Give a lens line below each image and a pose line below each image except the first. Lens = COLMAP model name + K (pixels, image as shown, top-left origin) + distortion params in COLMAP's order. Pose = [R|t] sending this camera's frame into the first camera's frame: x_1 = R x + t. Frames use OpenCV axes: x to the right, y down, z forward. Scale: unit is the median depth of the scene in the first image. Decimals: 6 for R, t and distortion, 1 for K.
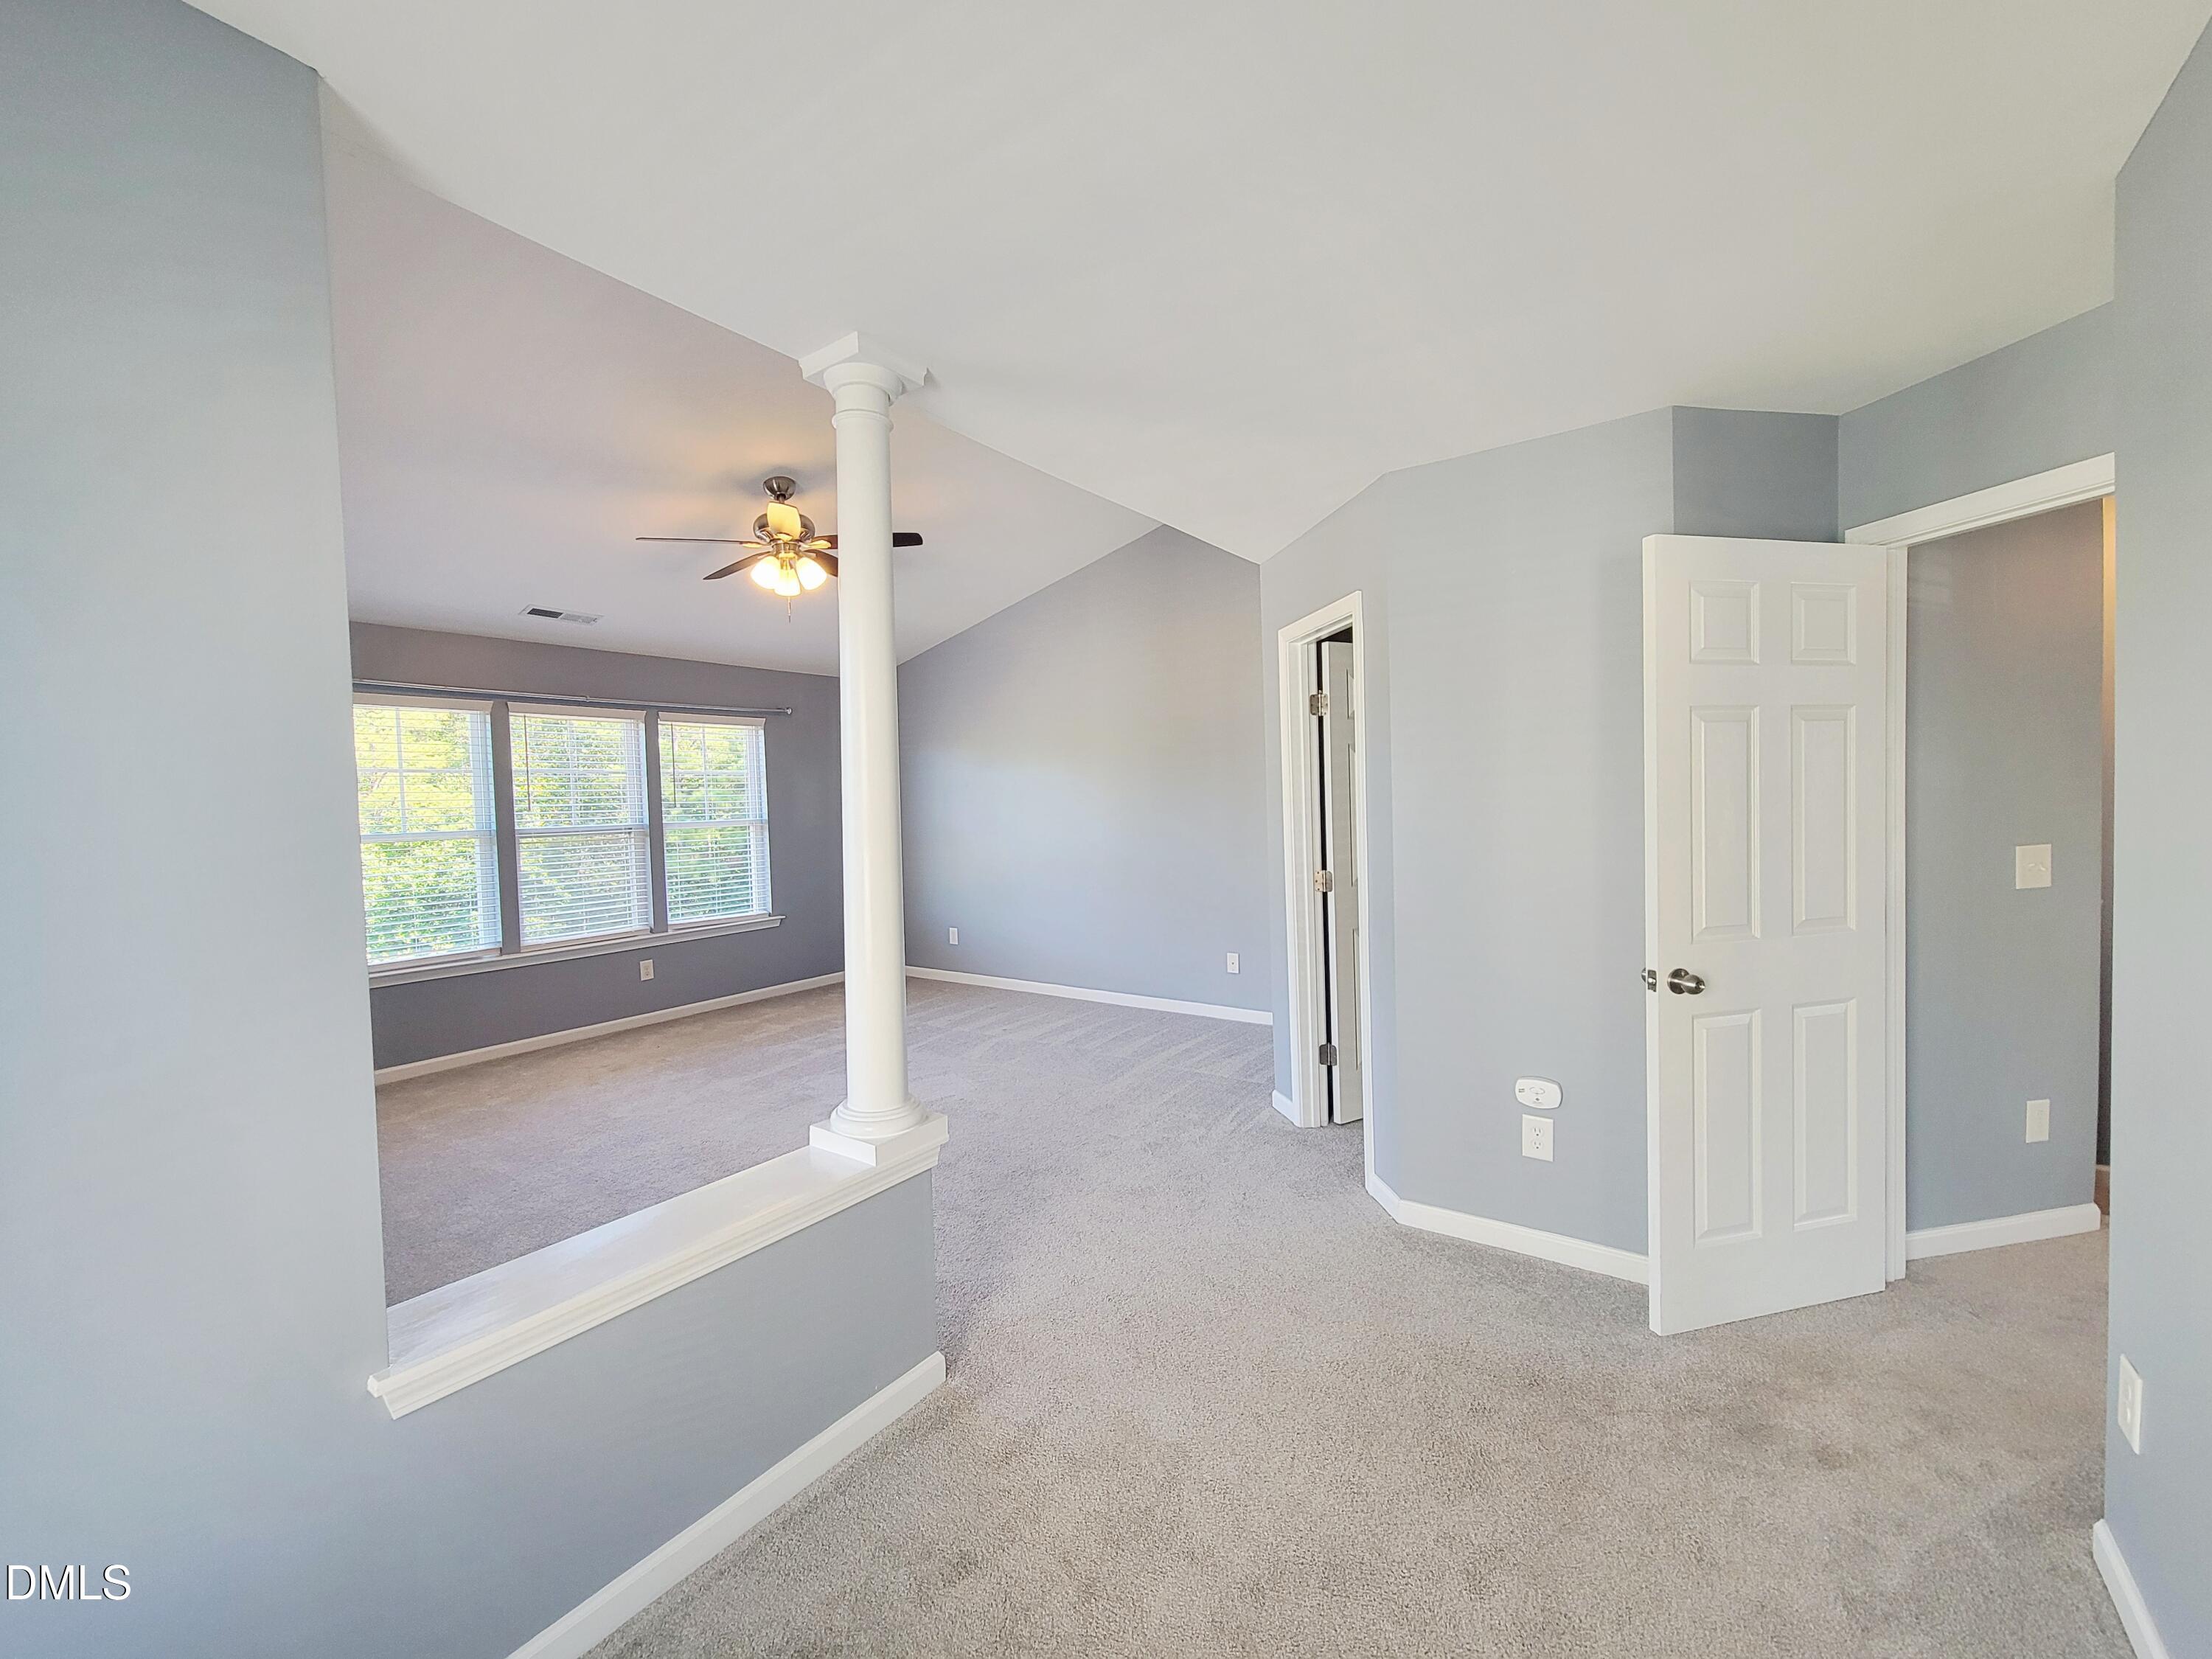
lens RADIAL K [[899.1, 0, 1094.7], [0, 899.1, 831.1], [0, 0, 1]] dist [0.004577, -0.004549]
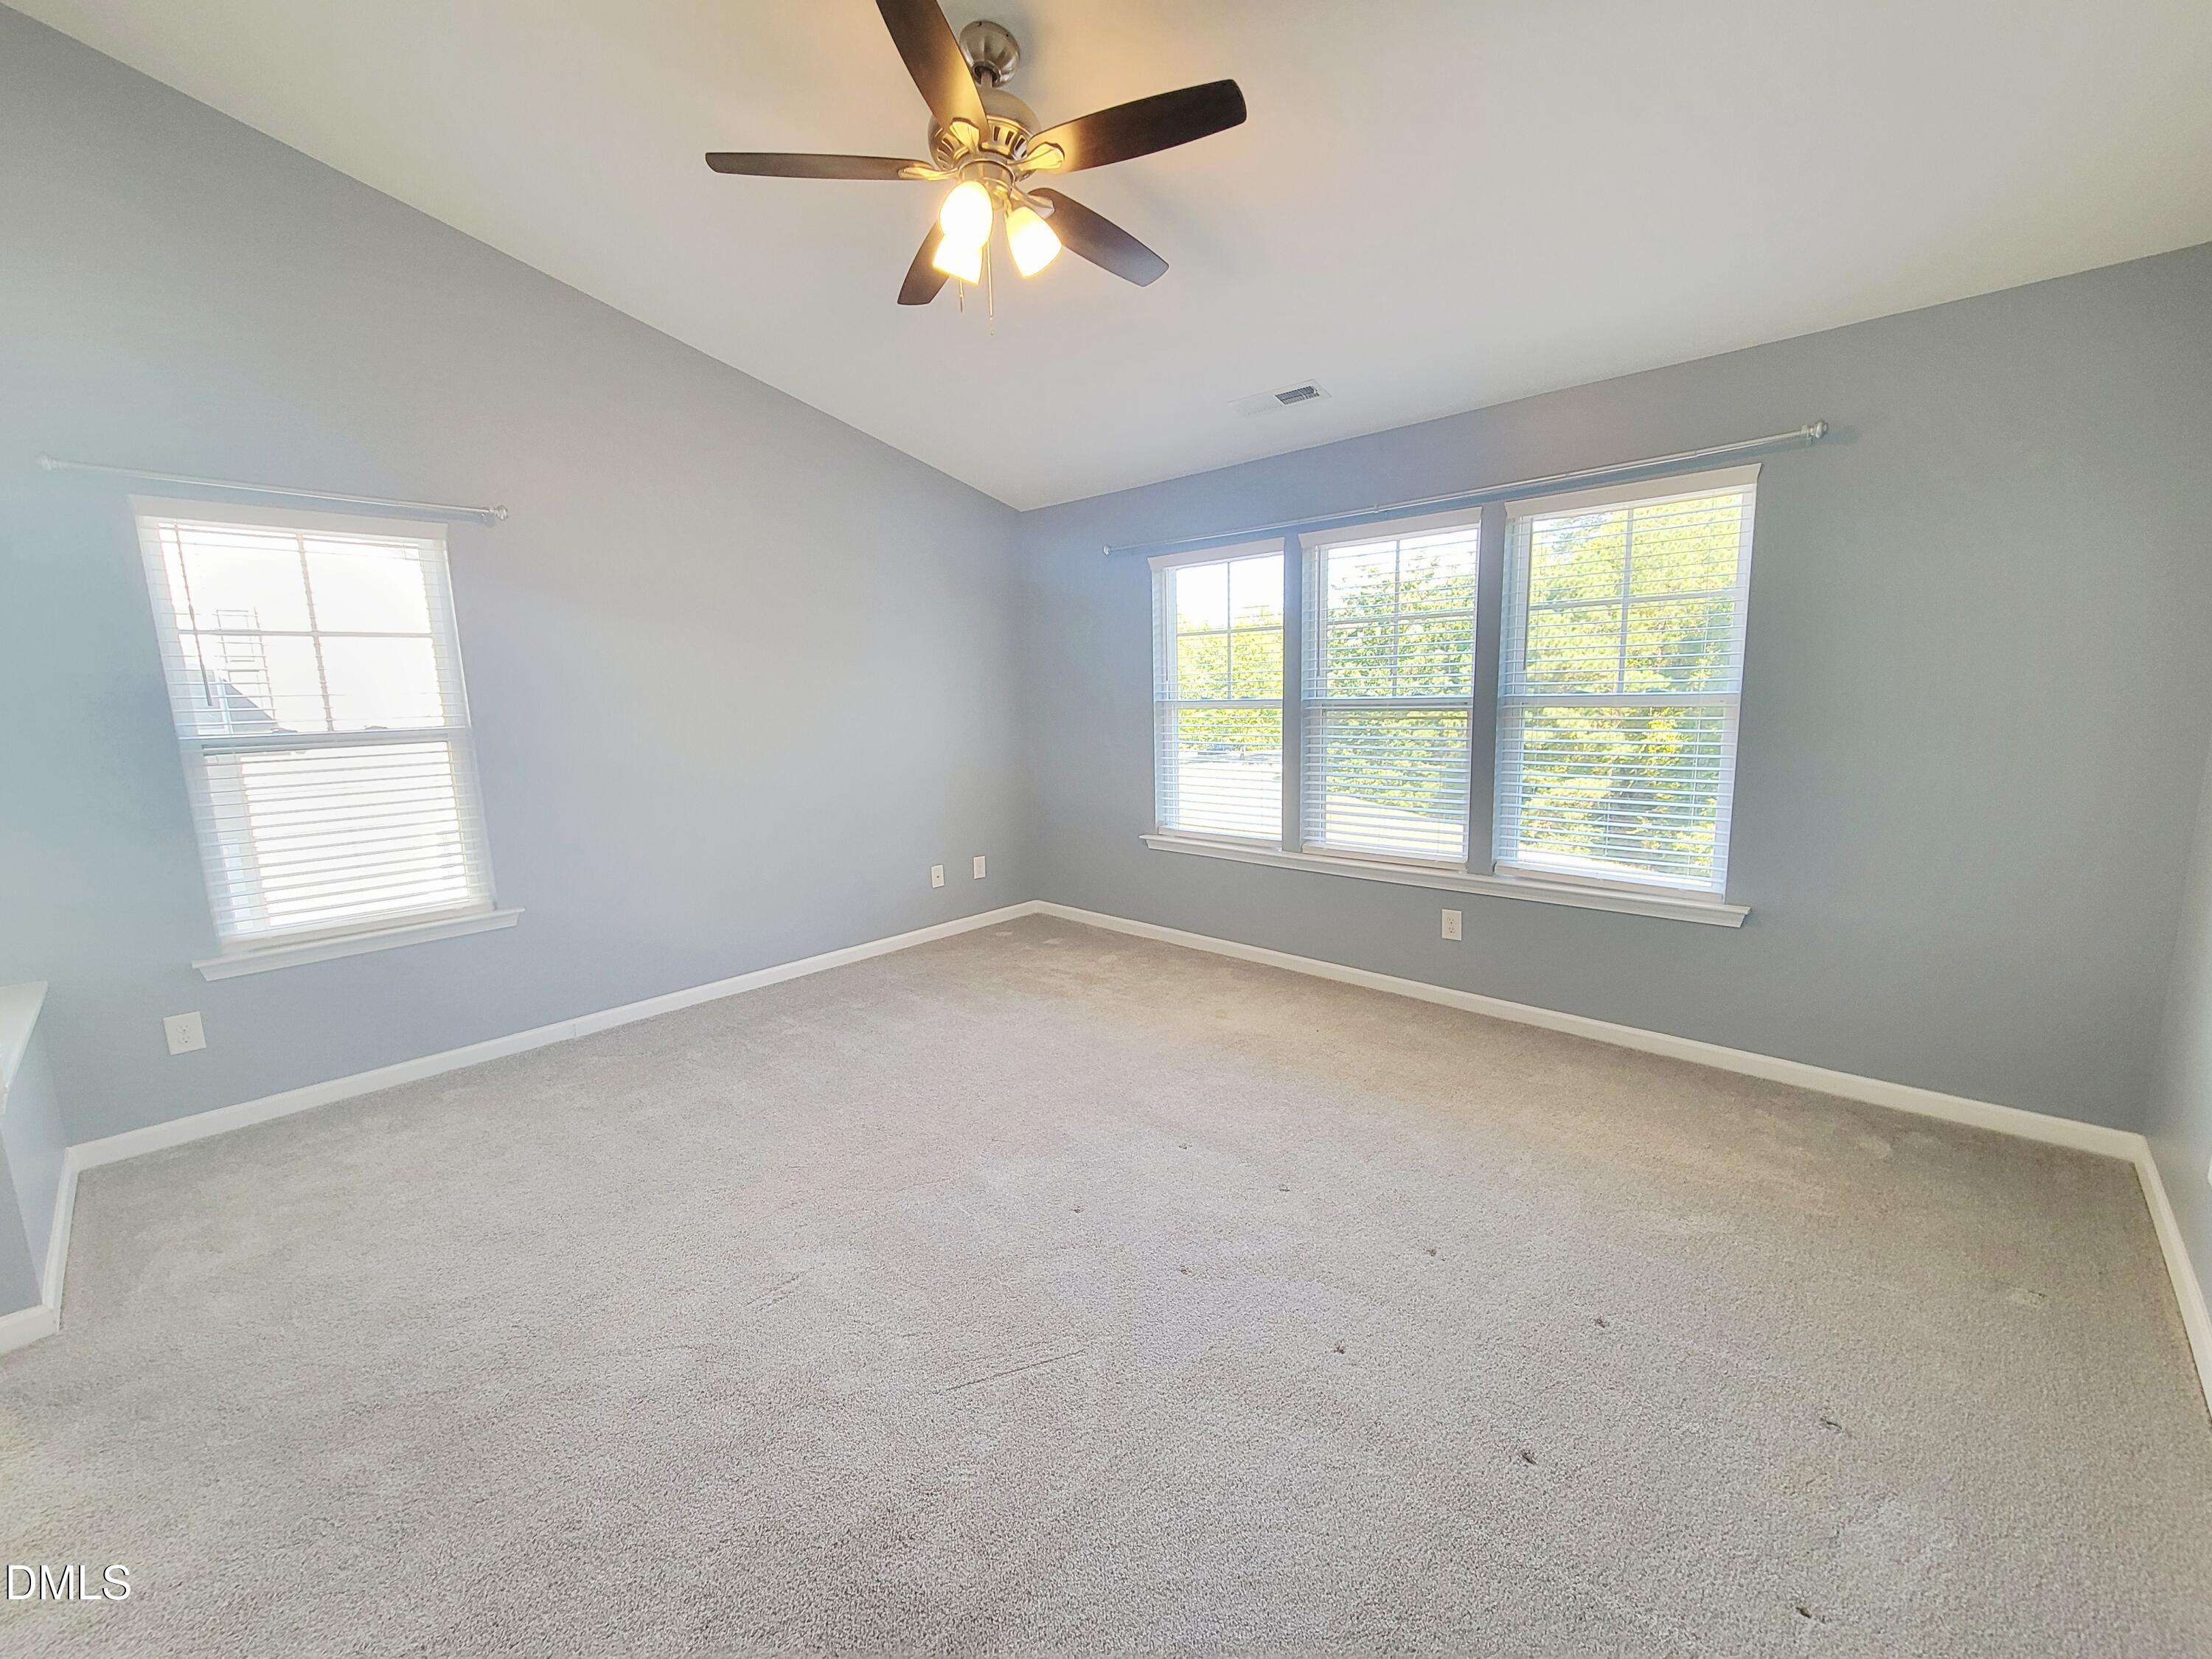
lens RADIAL K [[902.3, 0, 1091.2], [0, 902.3, 831.8], [0, 0, 1]] dist [-0.000516, -0.000701]
pose [[-0.149478, 0.188906, -0.970552, 0.170995], [-0.002352, 0.981509, 0.191401, -0.037789], [0.988762, 0.030893, -0.146270, 0.891700]]
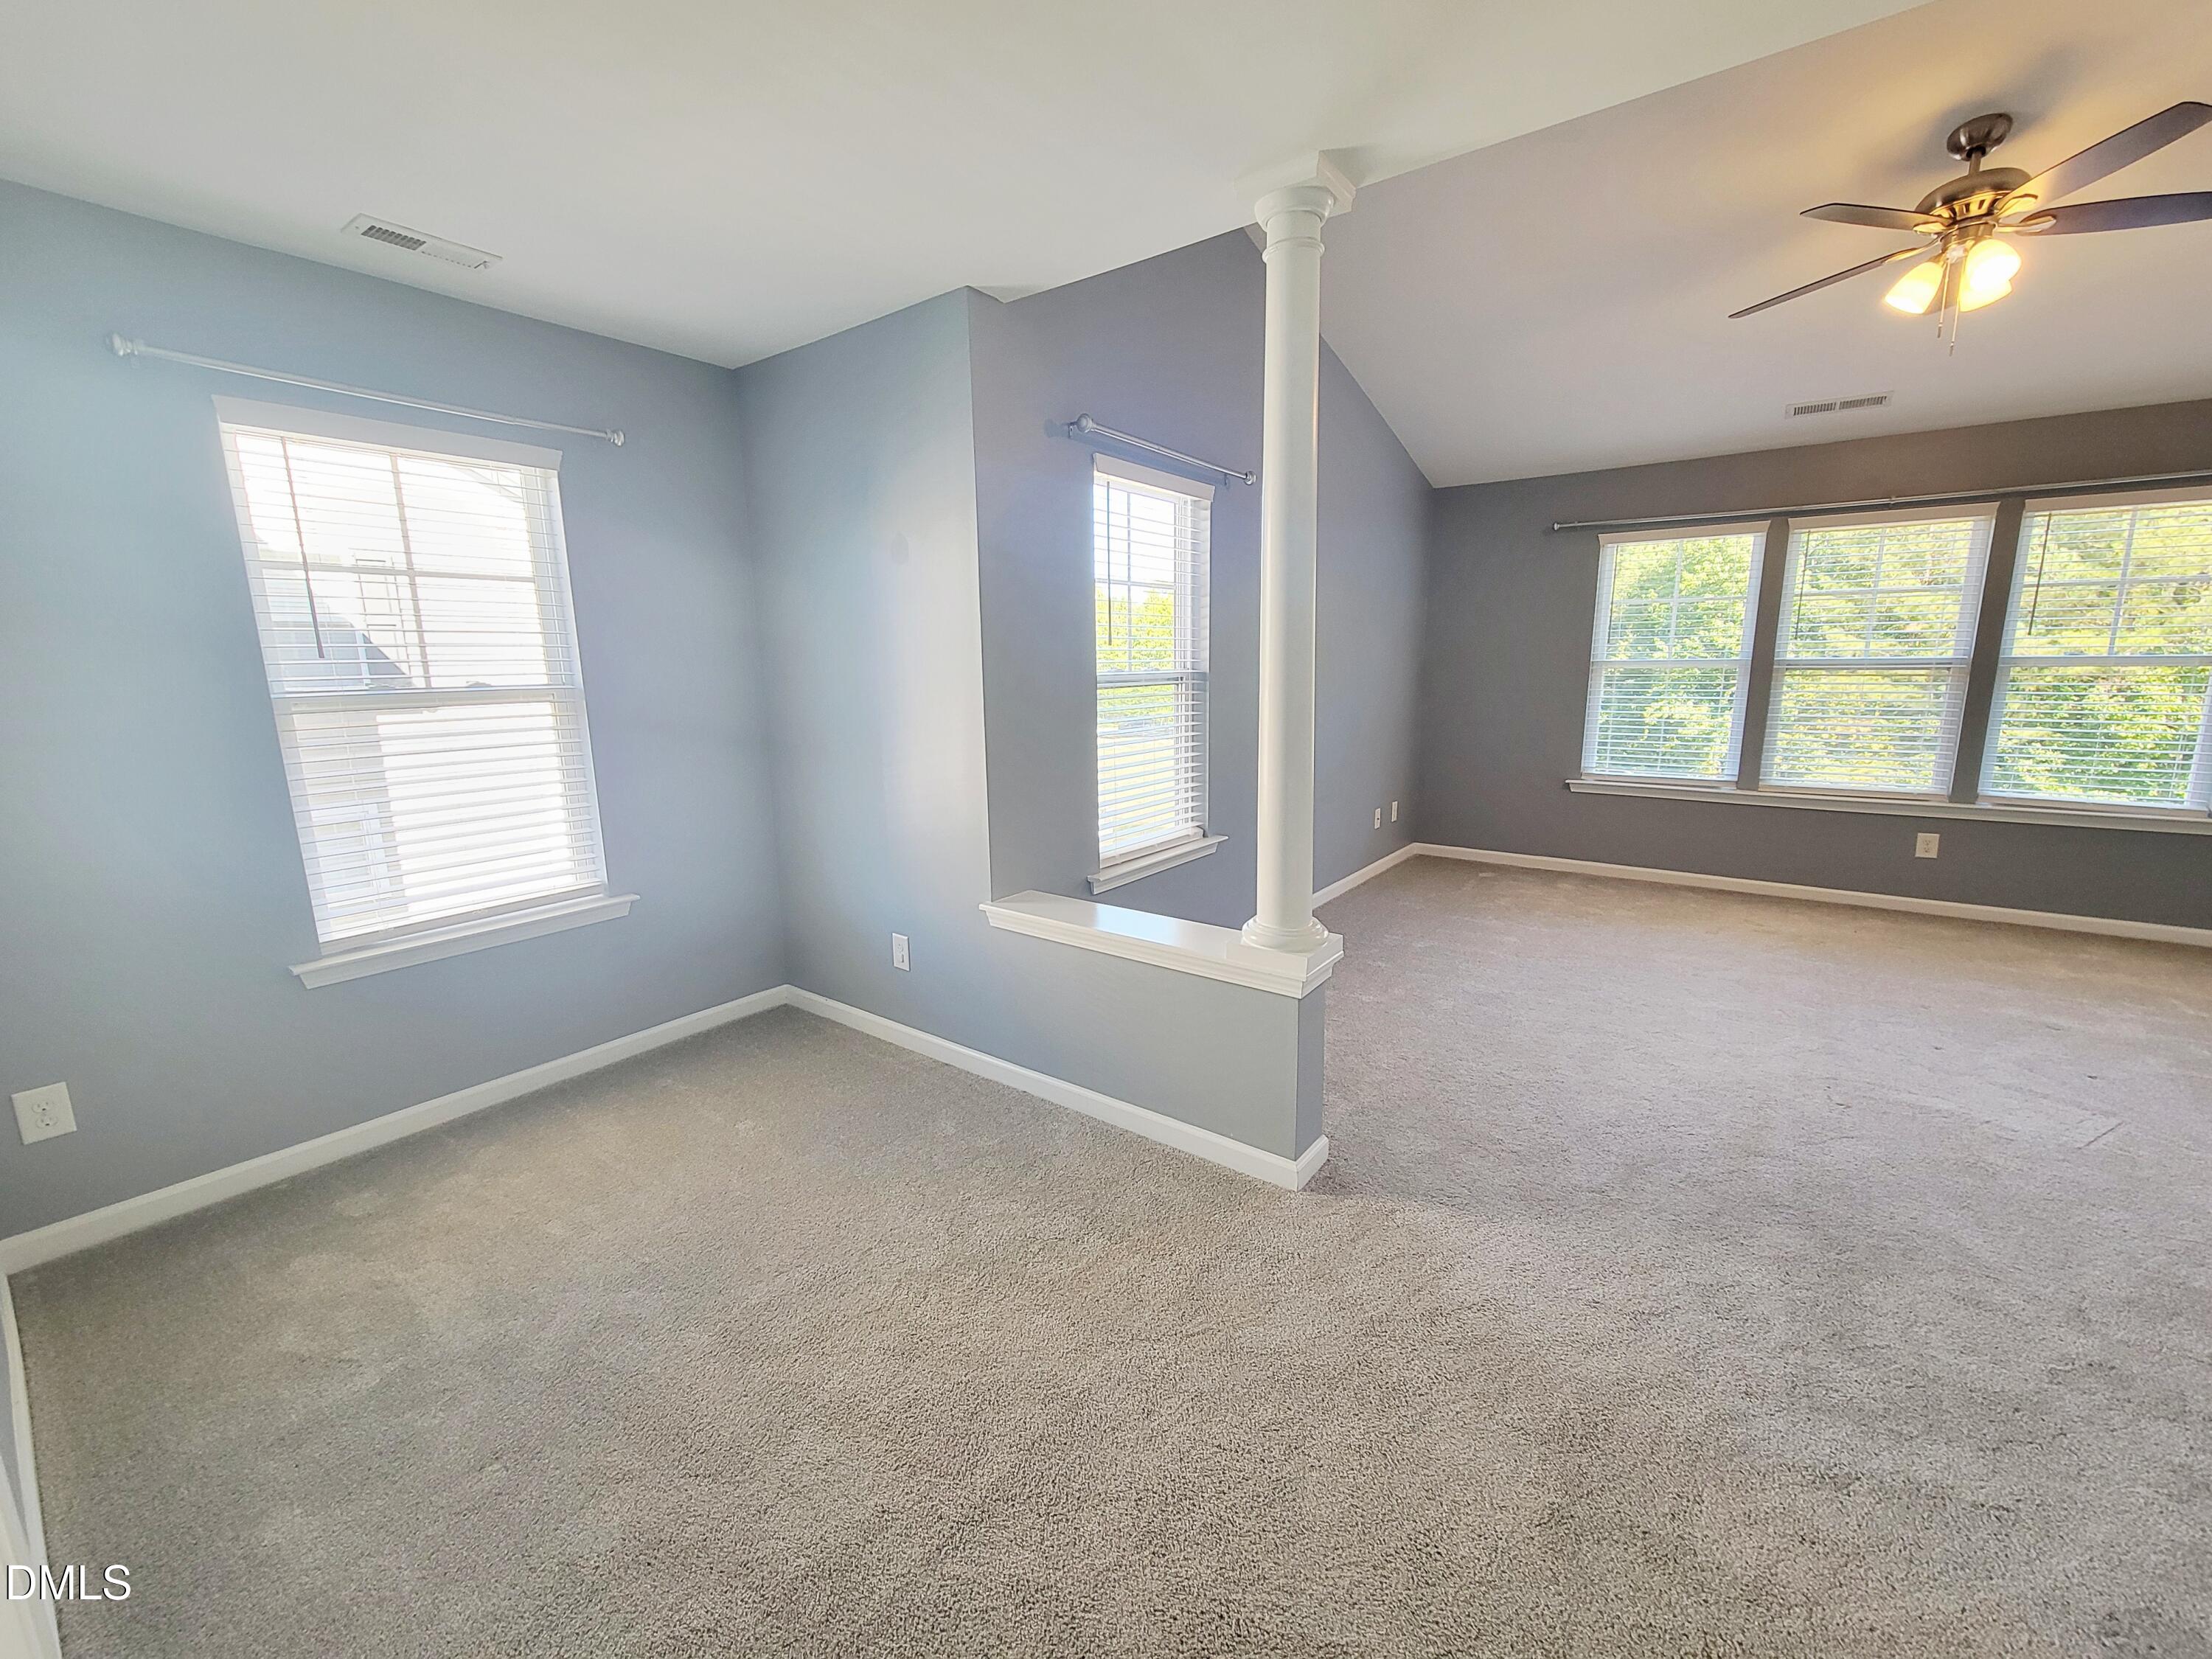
lens RADIAL K [[899.1, 0, 1094.7], [0, 899.1, 831.1], [0, 0, 1]] dist [0.004577, -0.004549]
pose [[-0.032446, 0.214863, -0.976105, 0.317419], [-0.018790, 0.976316, 0.215534, -0.015876], [0.999297, 0.025334, -0.027641, 0.307419]]
